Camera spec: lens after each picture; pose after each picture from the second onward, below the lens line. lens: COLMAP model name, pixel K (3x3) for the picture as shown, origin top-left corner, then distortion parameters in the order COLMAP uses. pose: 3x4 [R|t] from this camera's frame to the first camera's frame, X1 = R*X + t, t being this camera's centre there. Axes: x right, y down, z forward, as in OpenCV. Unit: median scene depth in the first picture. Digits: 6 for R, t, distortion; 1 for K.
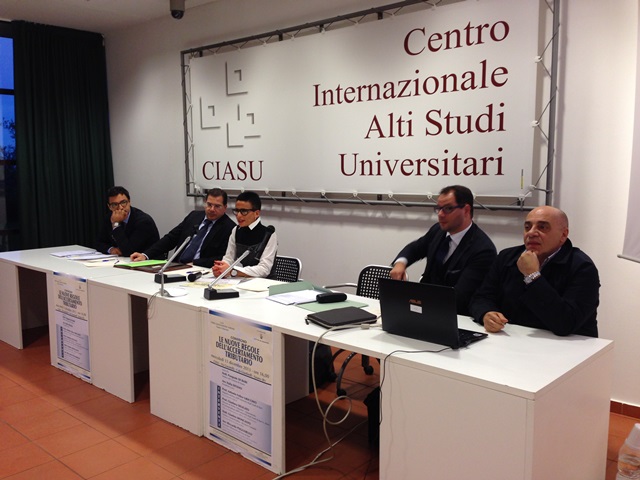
lens RADIAL K [[581.3, 0, 332.0], [0, 581.3, 242.8], [0, 0, 1]] dist [0.059829, 0.000000]
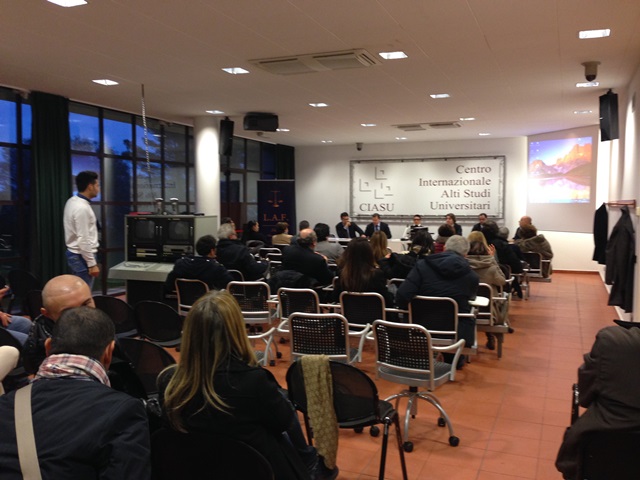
lens RADIAL K [[581.3, 0, 326.0], [0, 581.3, 241.0], [0, 0, 1]] dist [0.059829, 0.000000]
pose [[0.946847, -0.007560, 0.321595, -1.656221], [0.030927, 0.997232, -0.067614, 0.264987], [-0.320194, 0.073966, 0.944460, -1.866223]]
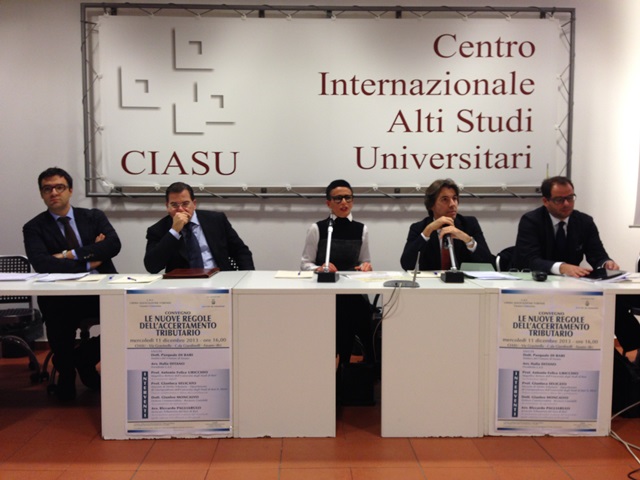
lens RADIAL K [[581.3, 0, 322.4], [0, 581.3, 242.2], [0, 0, 1]] dist [0.059829, 0.000000]
pose [[0.738787, -0.039561, 0.672777, -0.773595], [0.080631, 0.996294, -0.029957, 0.034011], [-0.669099, 0.076379, 0.739238, 0.376491]]
